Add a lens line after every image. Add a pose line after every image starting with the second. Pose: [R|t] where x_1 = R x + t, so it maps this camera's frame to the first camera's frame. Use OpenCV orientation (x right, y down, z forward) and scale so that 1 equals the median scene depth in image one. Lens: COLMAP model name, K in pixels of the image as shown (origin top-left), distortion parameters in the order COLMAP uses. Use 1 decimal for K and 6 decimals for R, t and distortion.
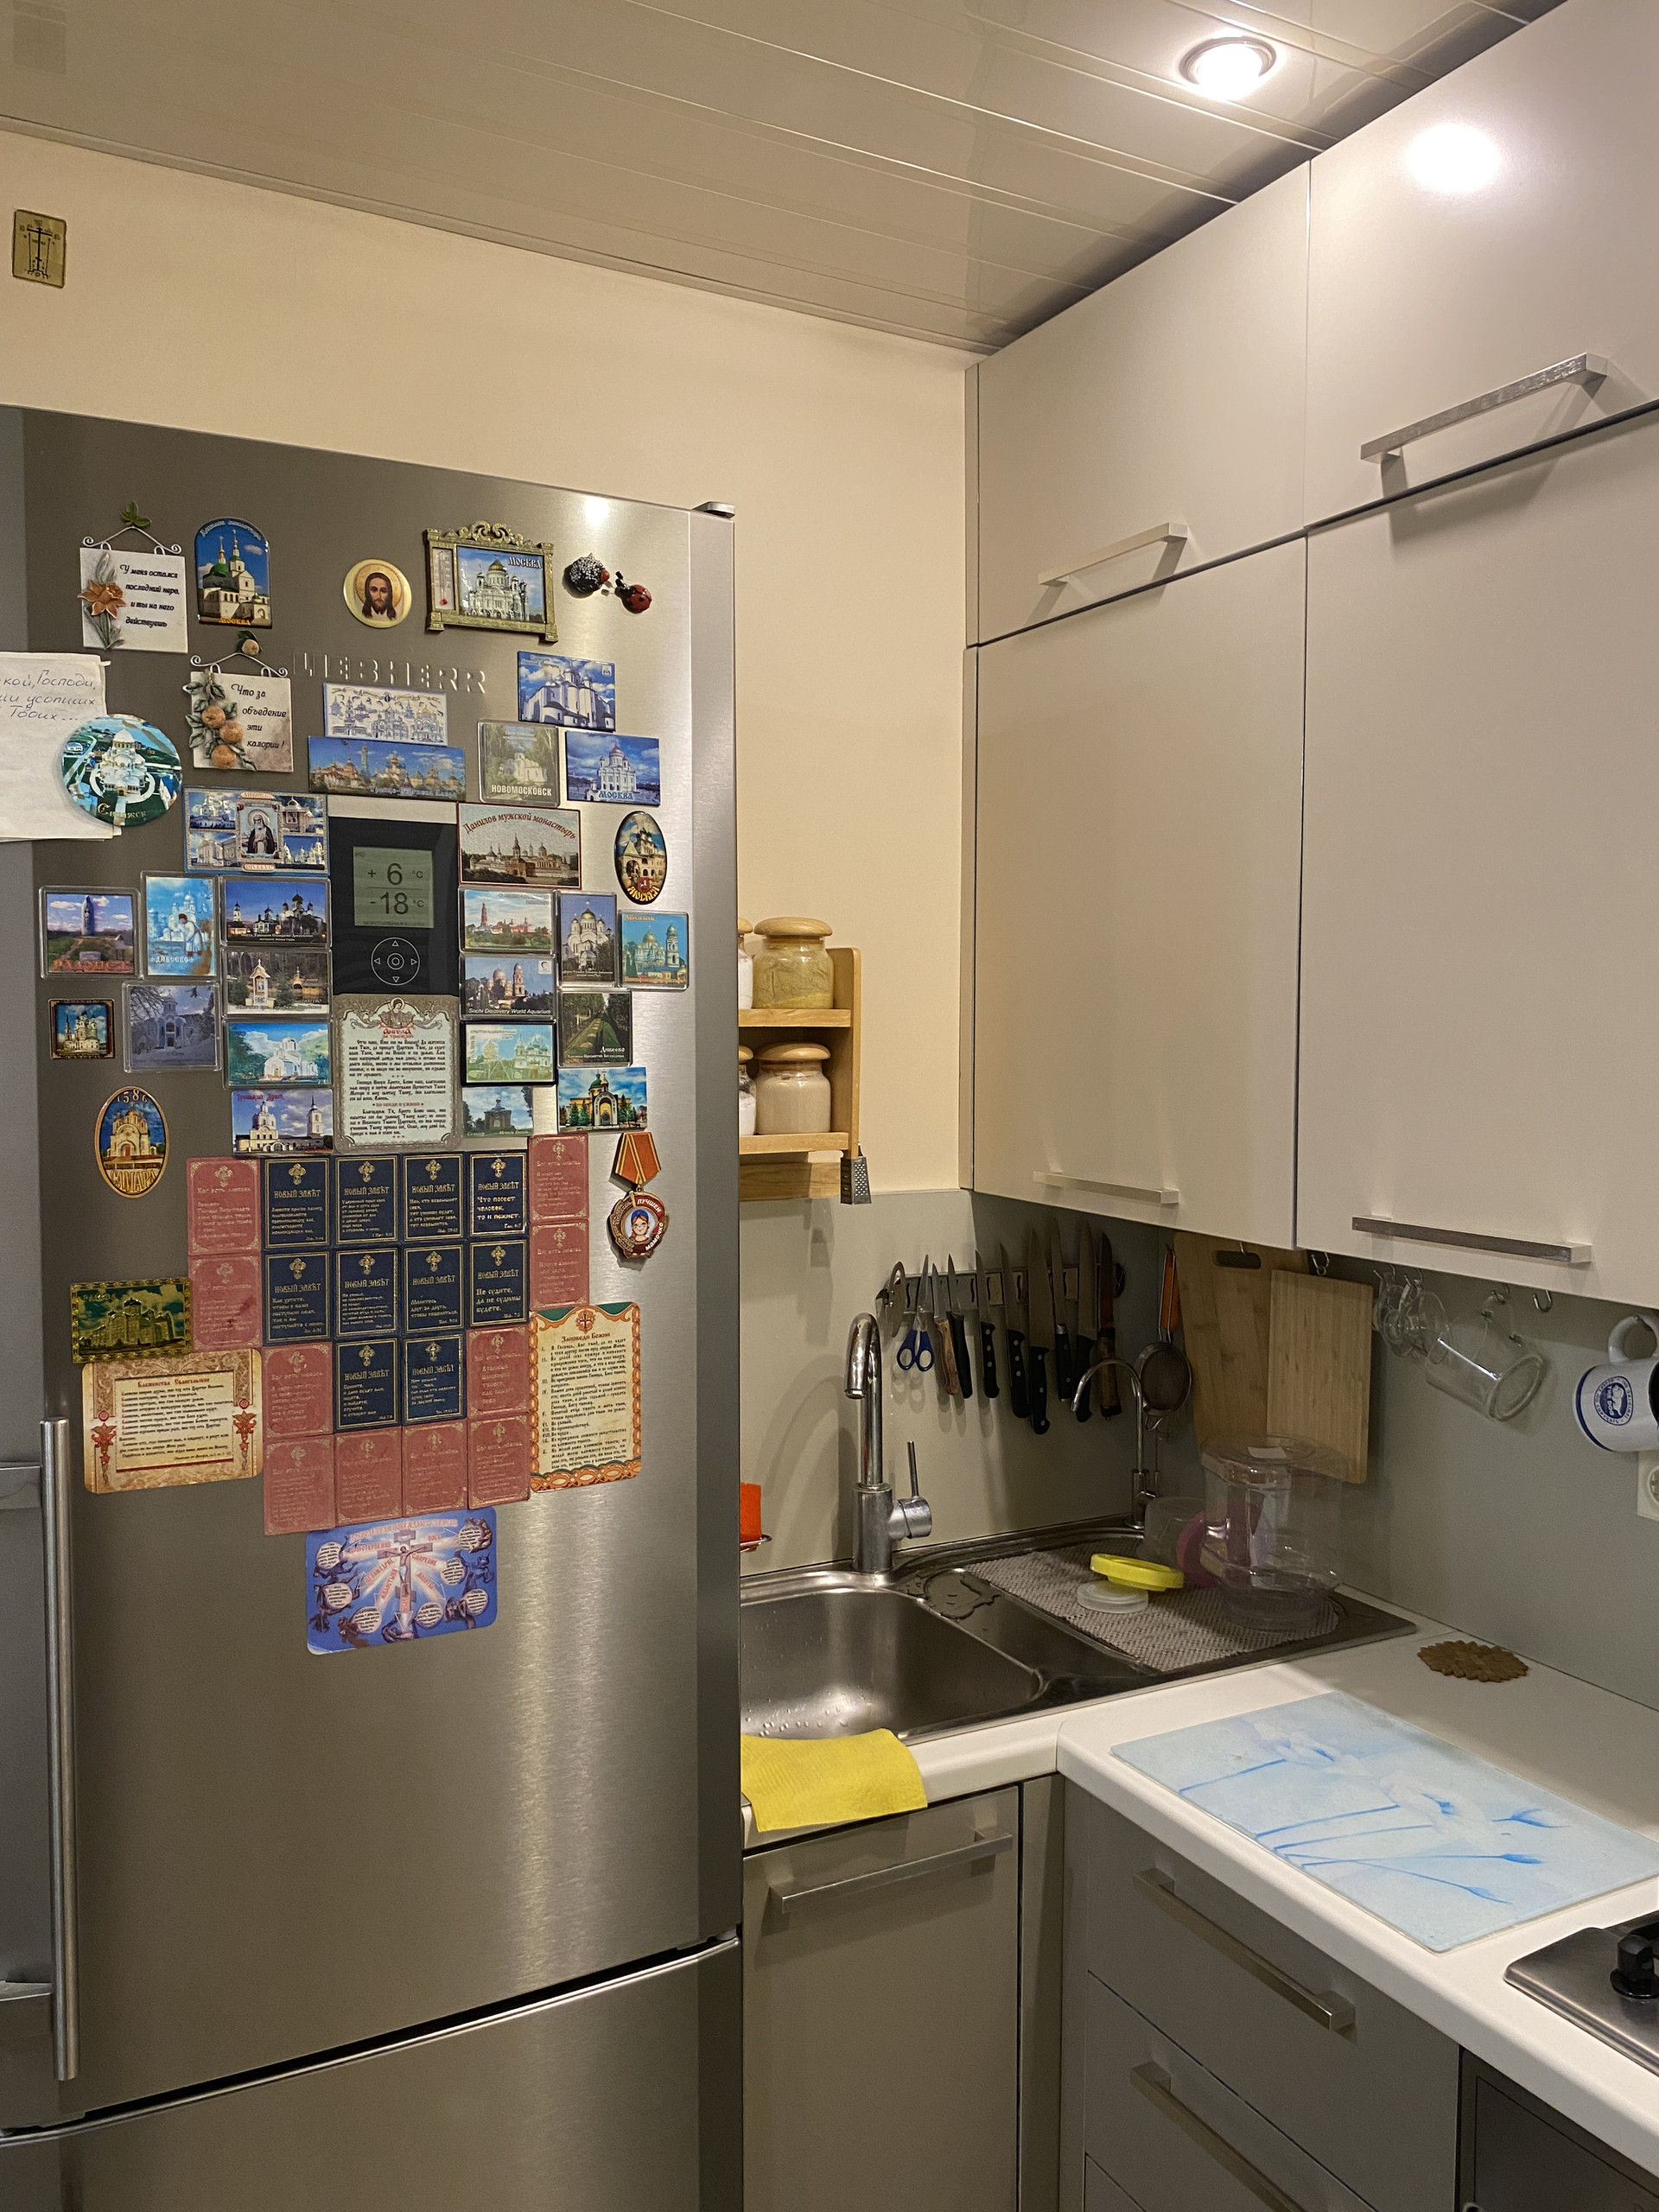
lens RADIAL K [[1689.1, 0, 831.2], [0, 1689.1, 1105.6], [0, 0, 1]] dist [0.011517, -0.021881]
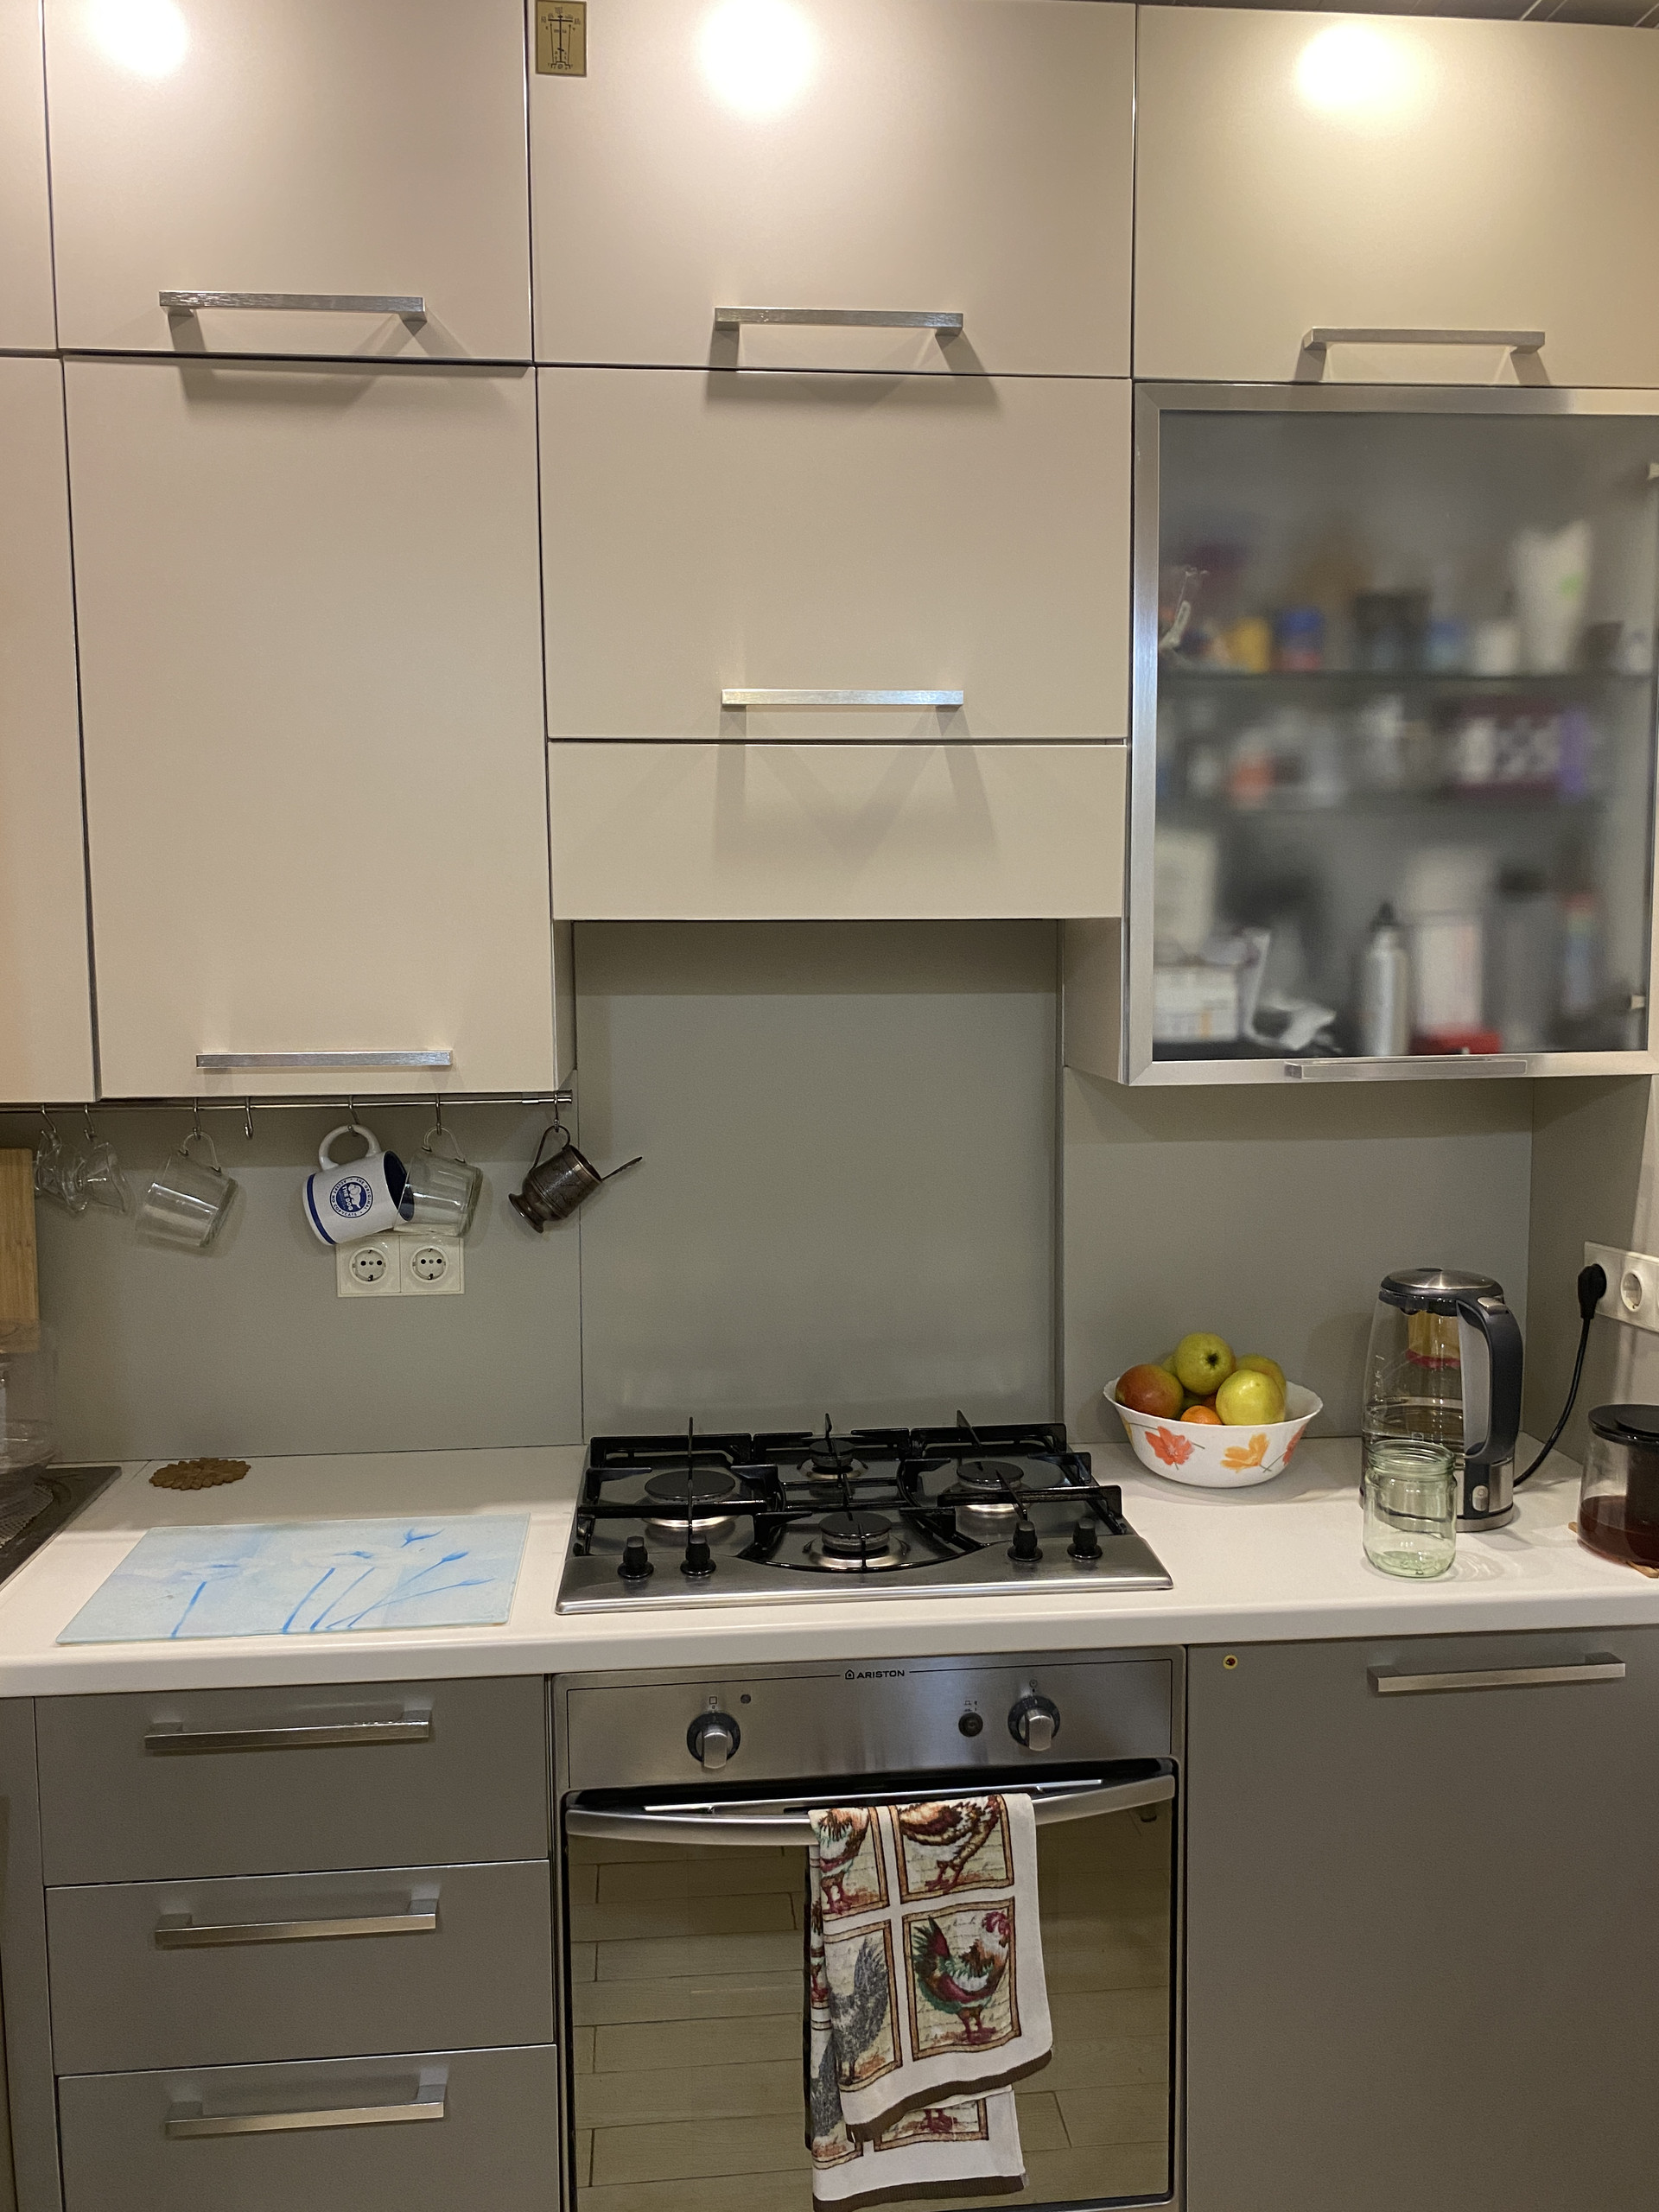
lens RADIAL K [[1689.1, 0, 822.4], [0, 1689.1, 1109.6], [0, 0, 1]] dist [0.011517, -0.021881]
pose [[0.375907, -0.097689, 0.921494, -0.653022], [0.054035, 0.995046, 0.083444, 0.043128], [-0.925081, 0.018426, 0.379324, 0.324168]]
